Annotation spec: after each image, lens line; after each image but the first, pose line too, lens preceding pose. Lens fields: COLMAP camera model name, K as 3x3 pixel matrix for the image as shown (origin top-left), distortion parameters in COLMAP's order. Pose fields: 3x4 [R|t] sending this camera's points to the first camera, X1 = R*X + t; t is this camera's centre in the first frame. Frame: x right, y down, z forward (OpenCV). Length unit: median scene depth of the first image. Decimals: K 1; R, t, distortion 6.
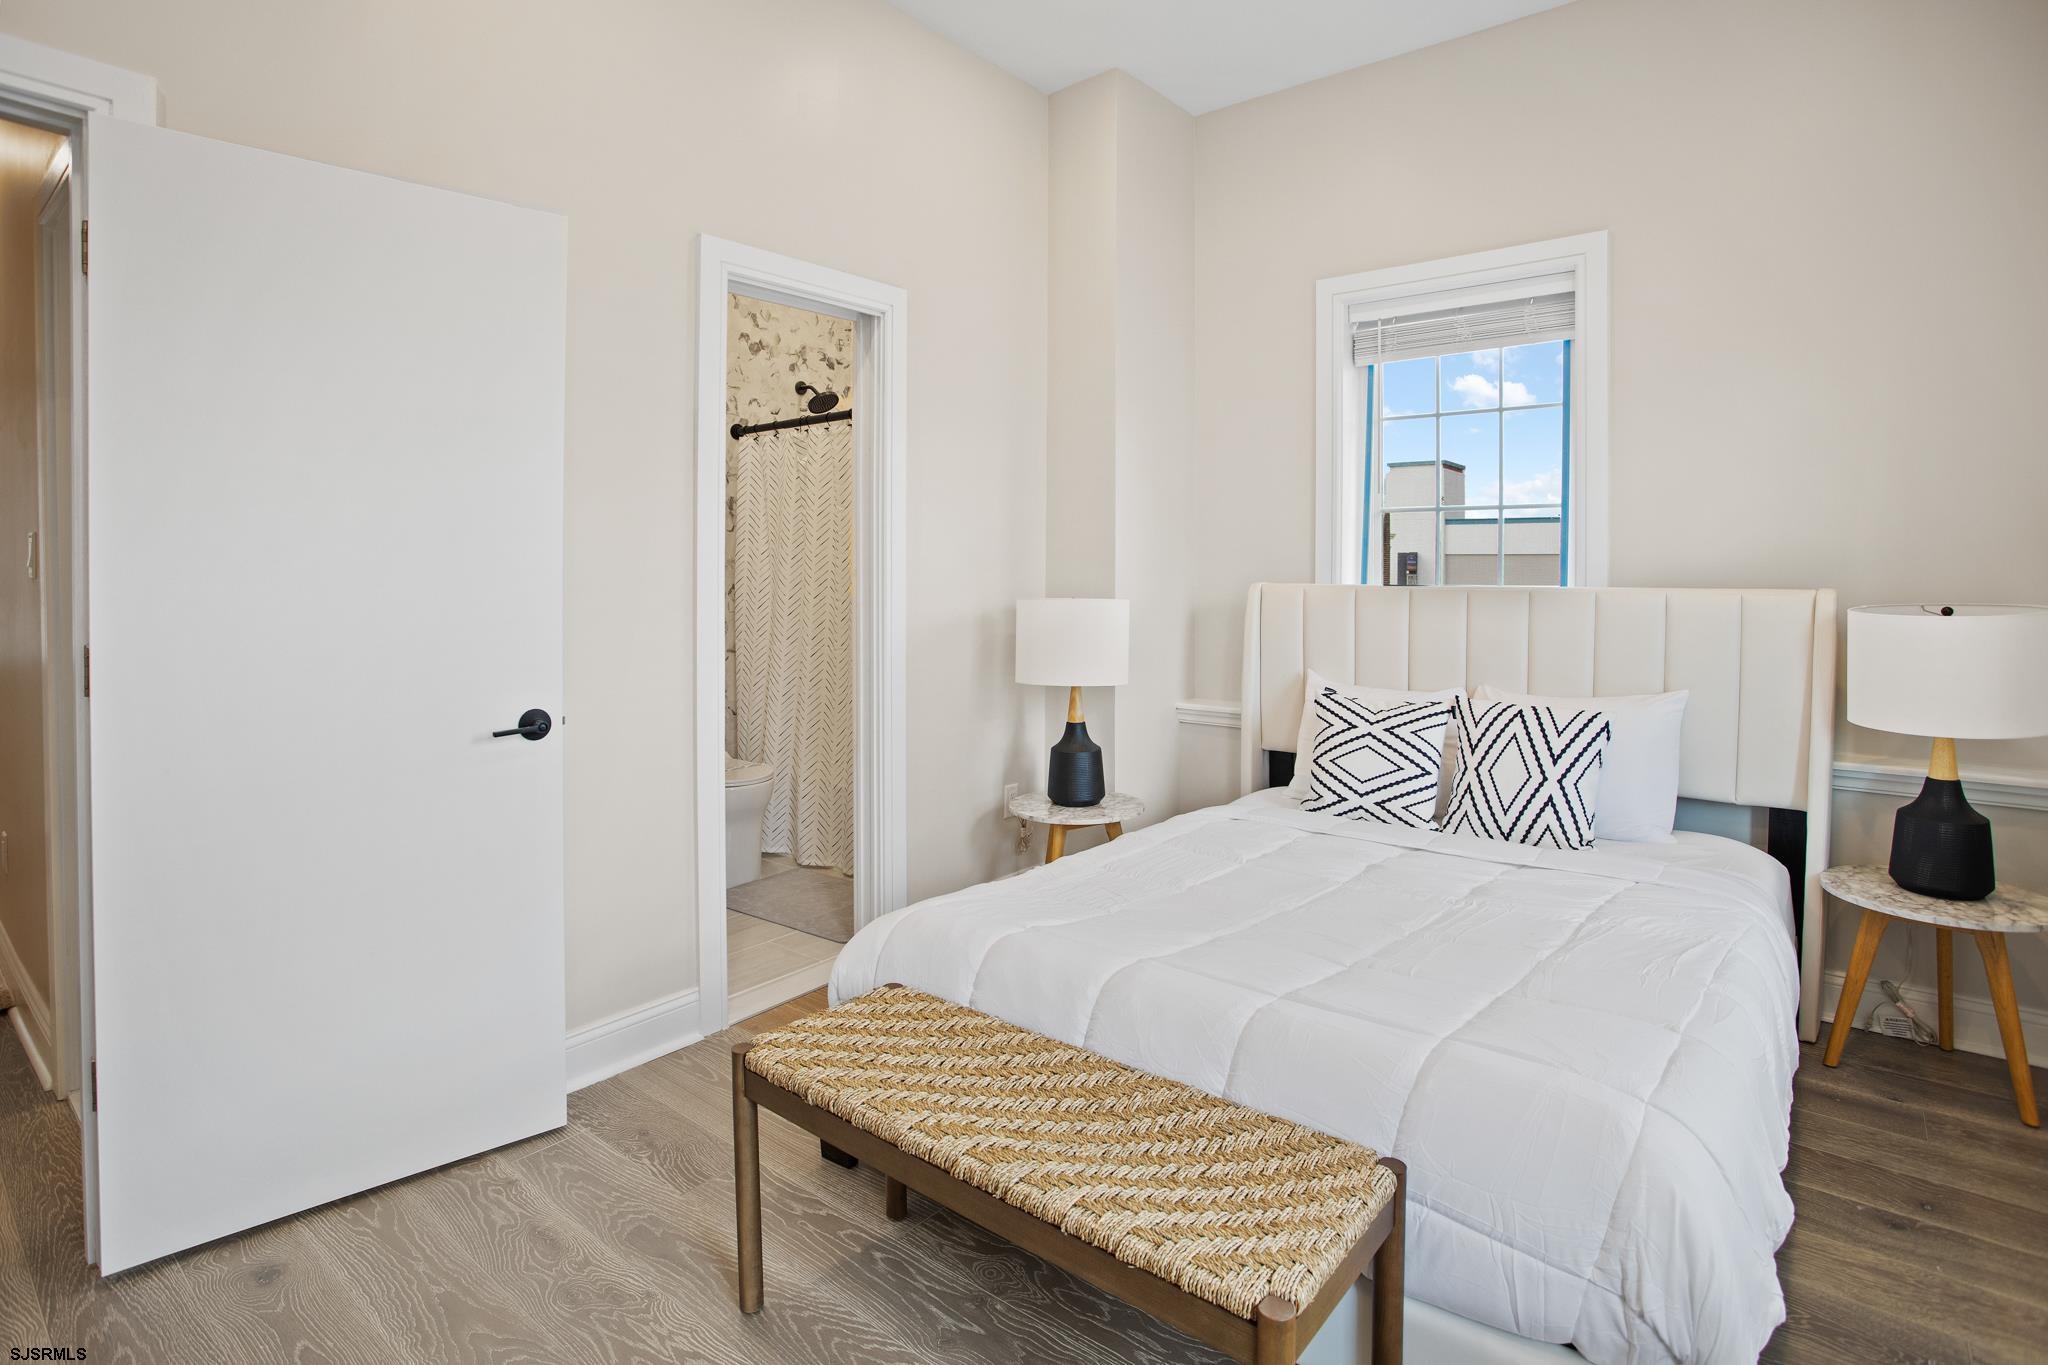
lens RADIAL K [[1014.6, 0, 1032.0], [0, 1014.6, 599.7], [0, 0, 1]] dist [-0.026858, 0.011253]
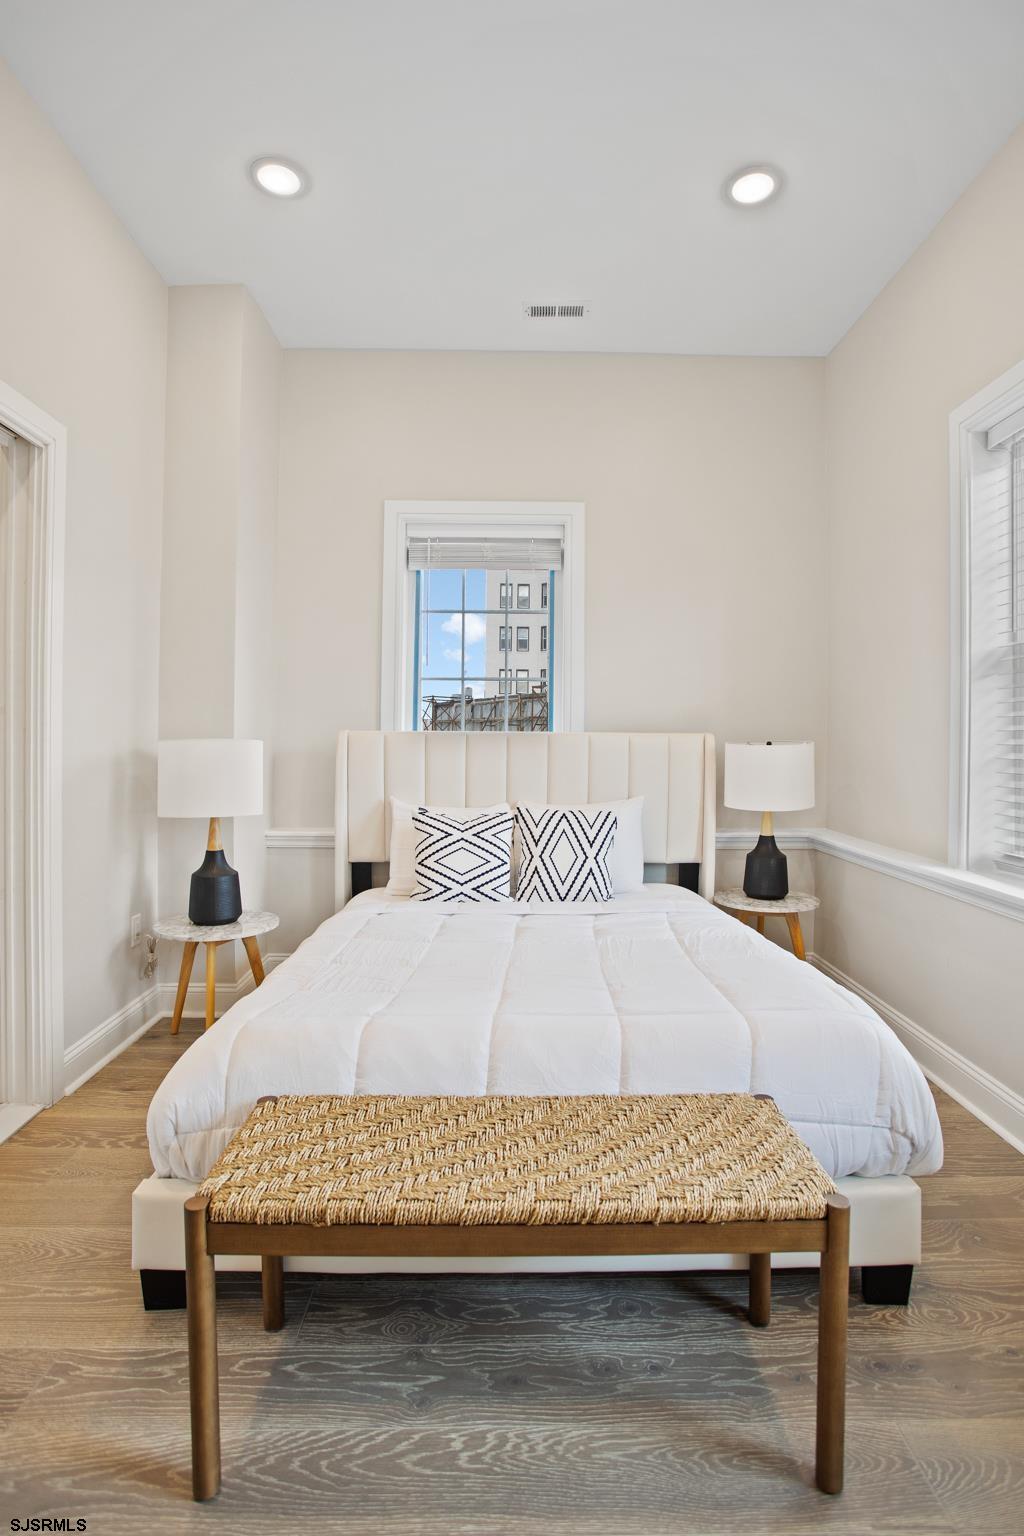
lens RADIAL K [[761.0, 0, 505.8], [0, 761.0, 758.2], [0, 0, 1]] dist [-0.026858, 0.011253]
pose [[0.768649, -0.001820, 0.639668, -0.333657], [0.007670, 0.999950, -0.006371, 0.036863], [-0.639625, 0.009804, 0.768625, 0.202944]]
